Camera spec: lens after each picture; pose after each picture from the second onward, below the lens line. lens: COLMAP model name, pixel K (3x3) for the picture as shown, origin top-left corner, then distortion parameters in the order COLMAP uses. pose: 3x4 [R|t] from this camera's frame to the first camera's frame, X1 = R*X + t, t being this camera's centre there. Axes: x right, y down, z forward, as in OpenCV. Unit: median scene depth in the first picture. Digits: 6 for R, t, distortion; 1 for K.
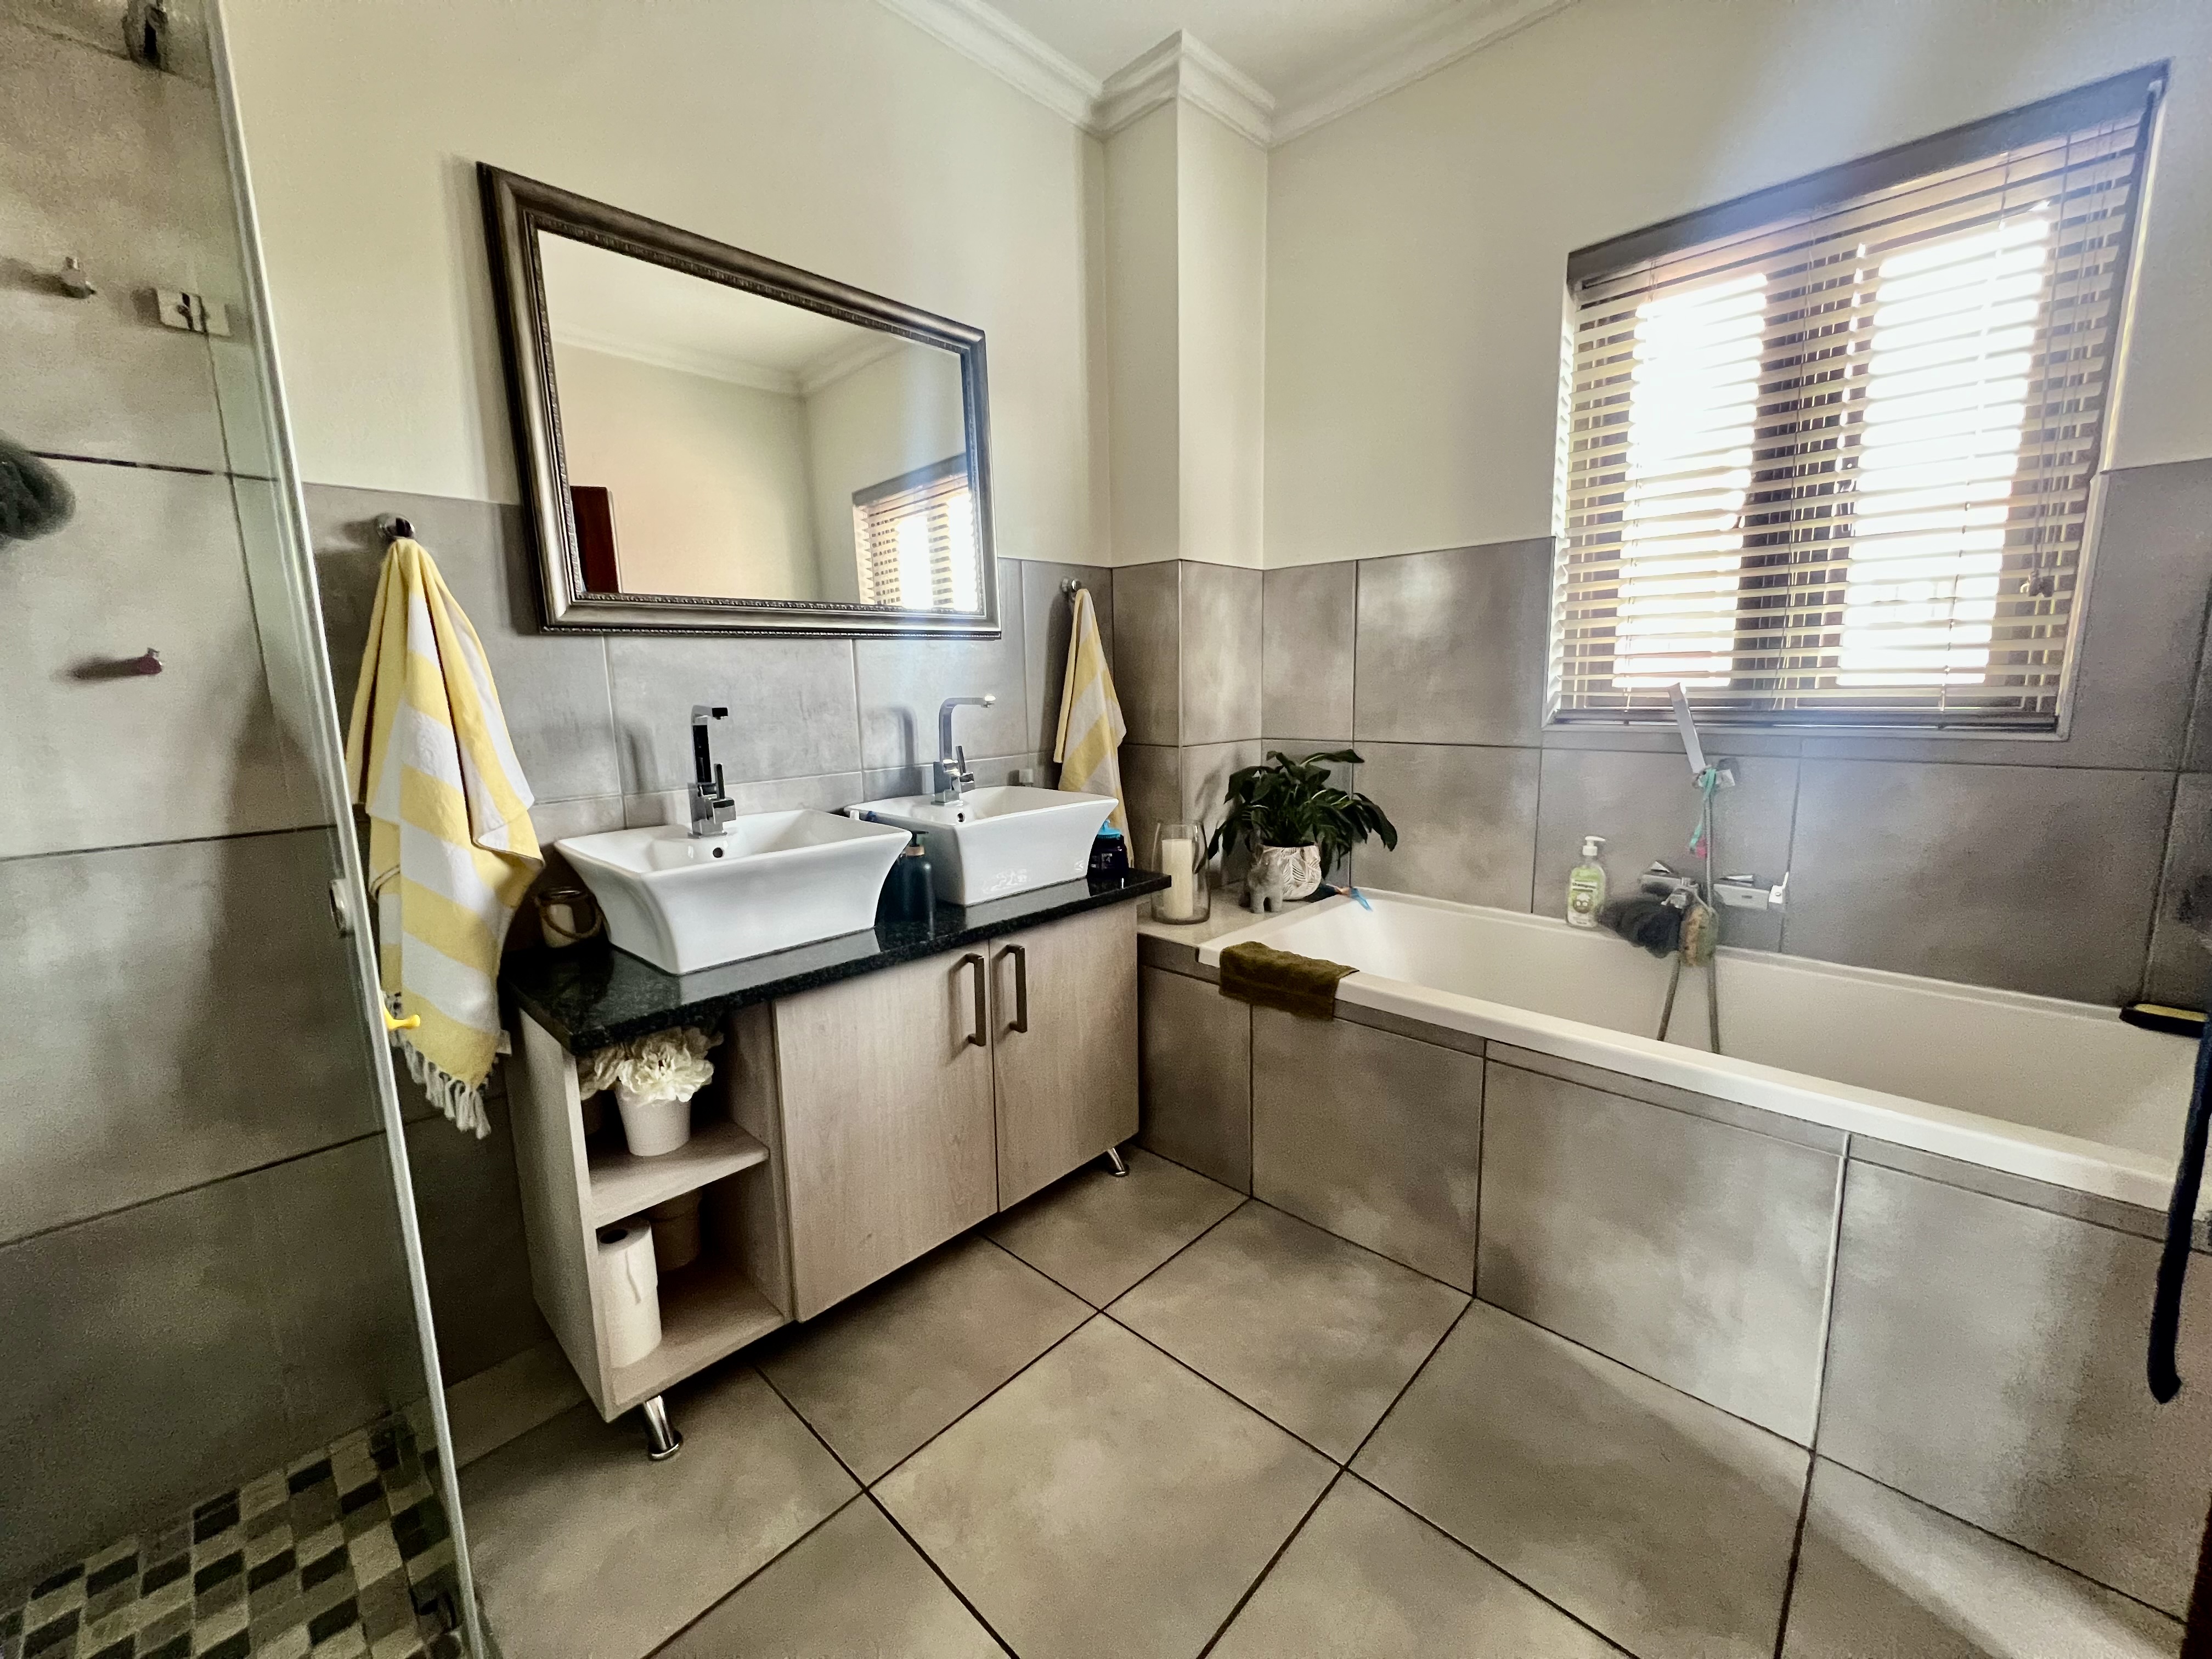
lens RADIAL K [[885.7, 0, 1100.7], [0, 885.7, 825.1], [0, 0, 1]] dist [-0.003329, -0.000413]
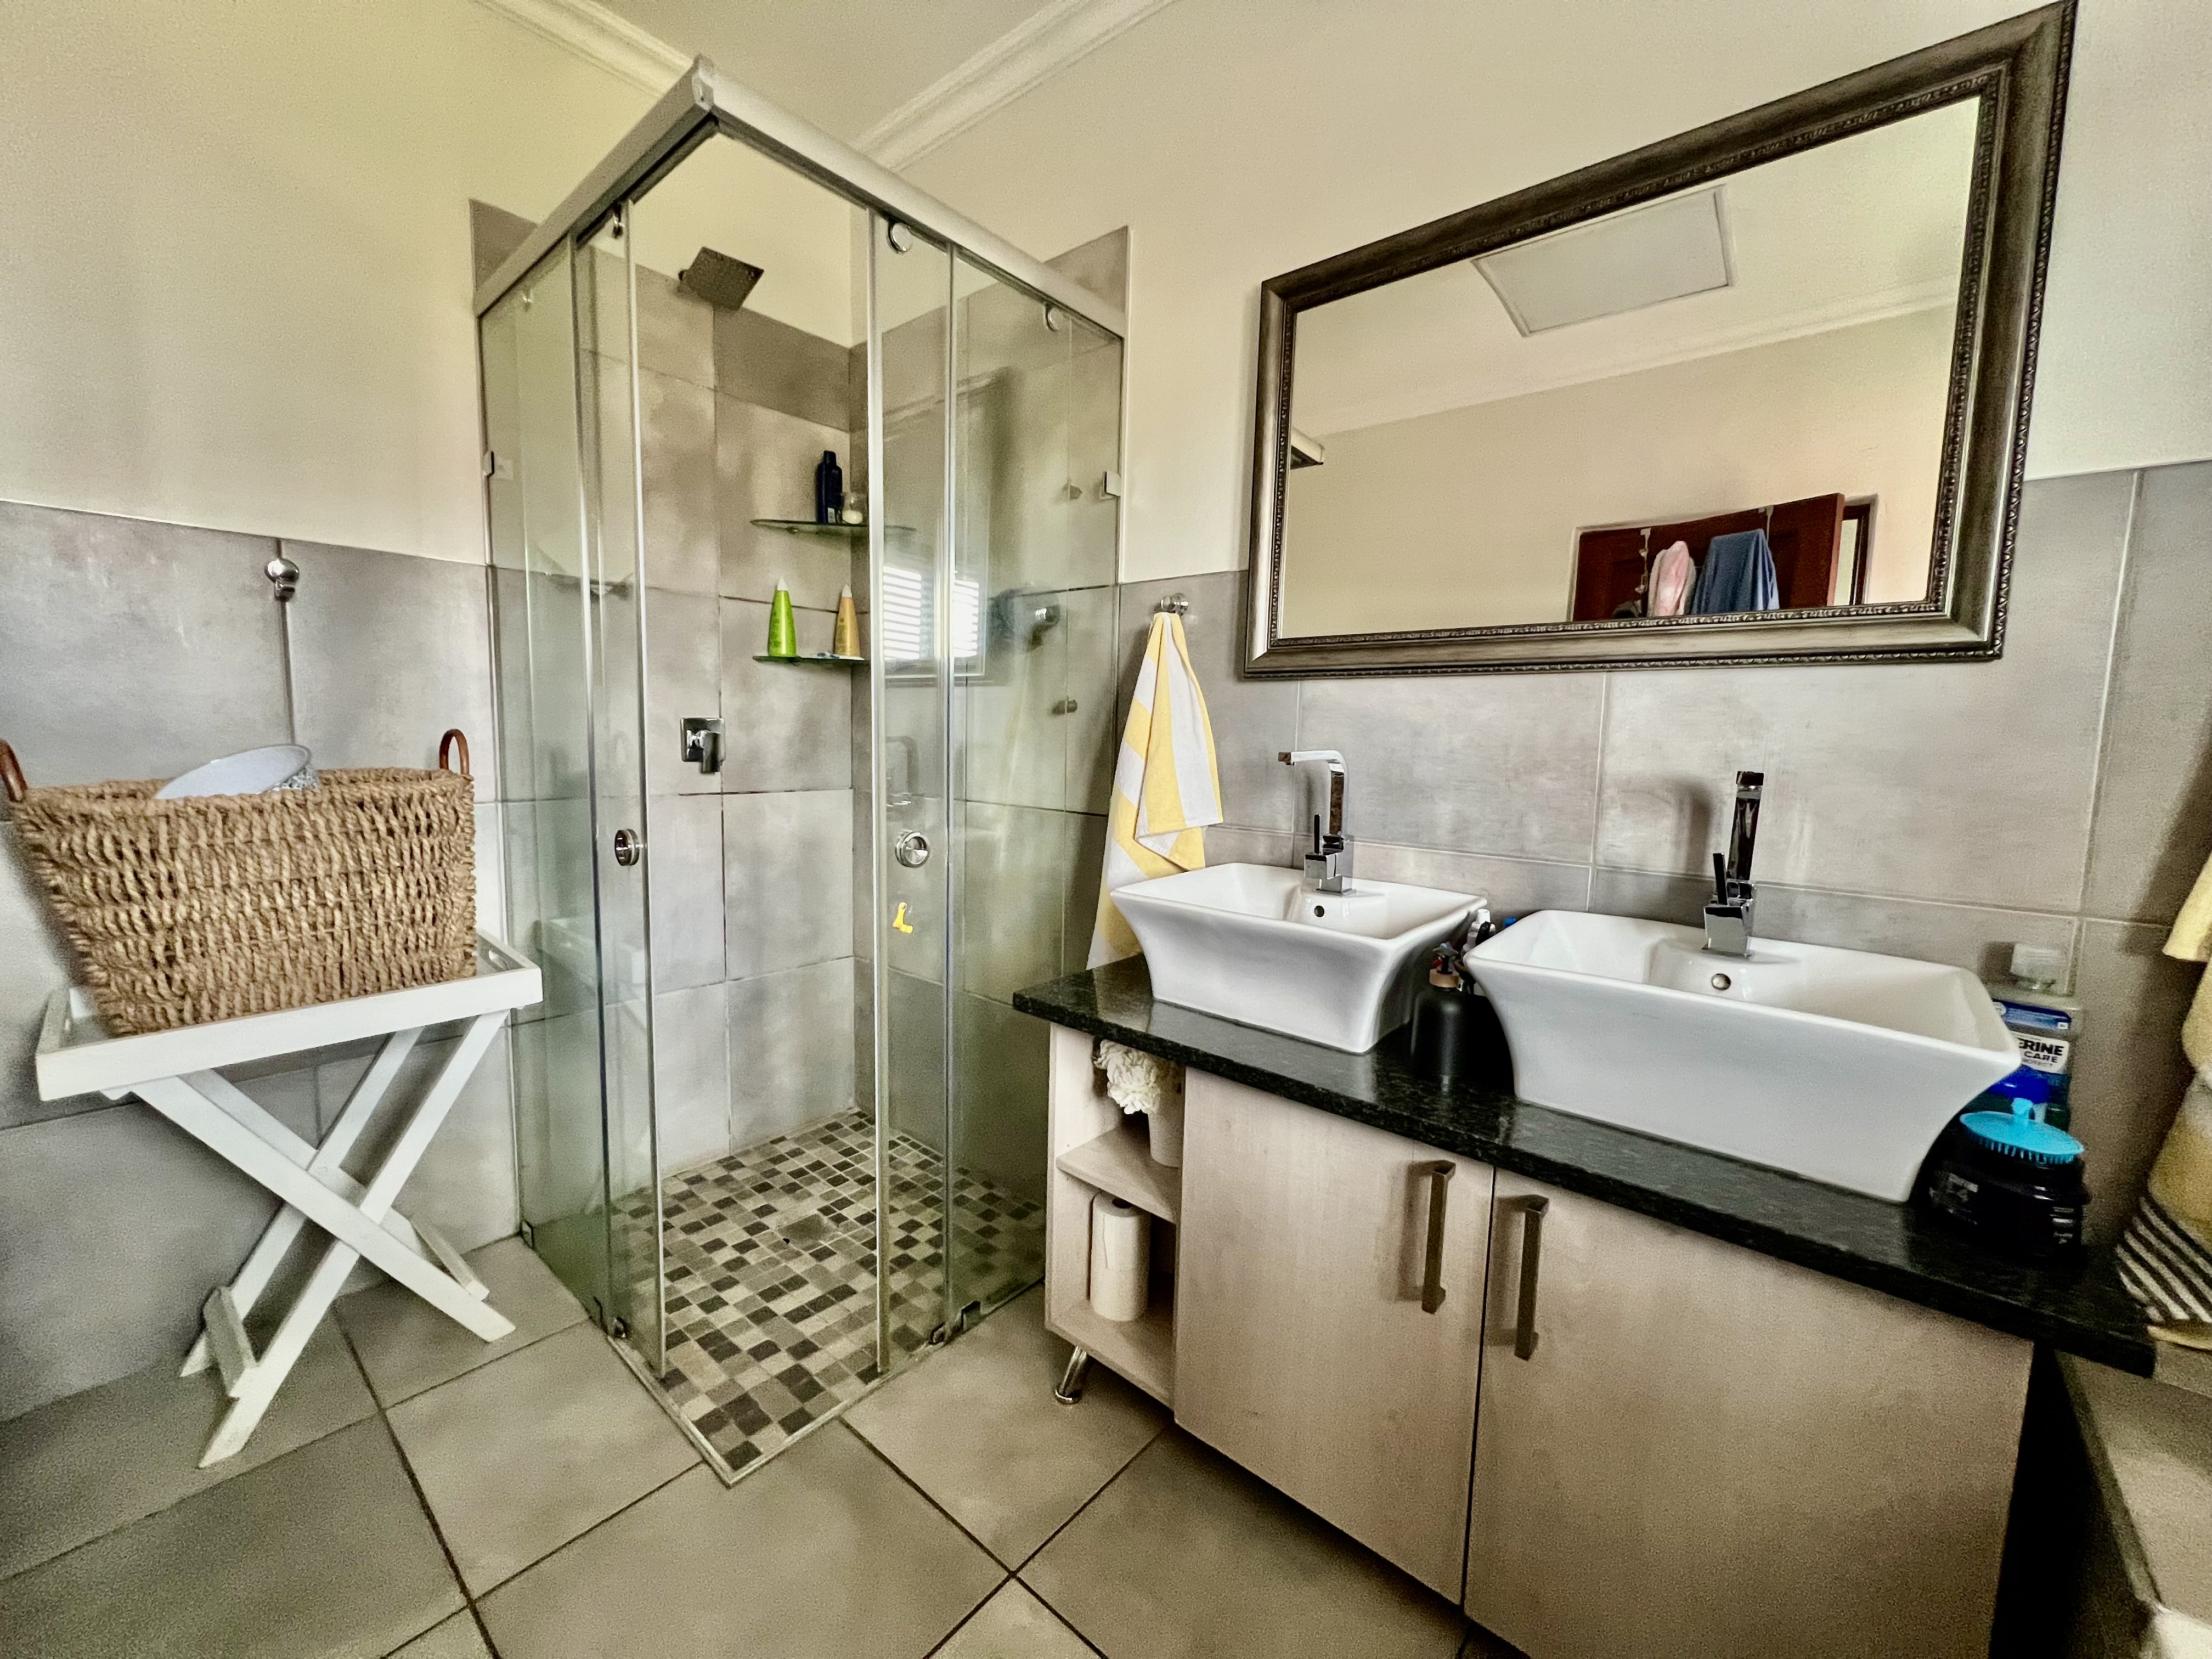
lens RADIAL K [[885.7, 0, 1099.7], [0, 885.7, 822.3], [0, 0, 1]] dist [-0.003329, -0.000413]
pose [[0.051212, 0.126737, -0.990613, 0.445335], [-0.187809, 0.975440, 0.115087, -0.120252], [0.980870, 0.180152, 0.073757, 0.688563]]
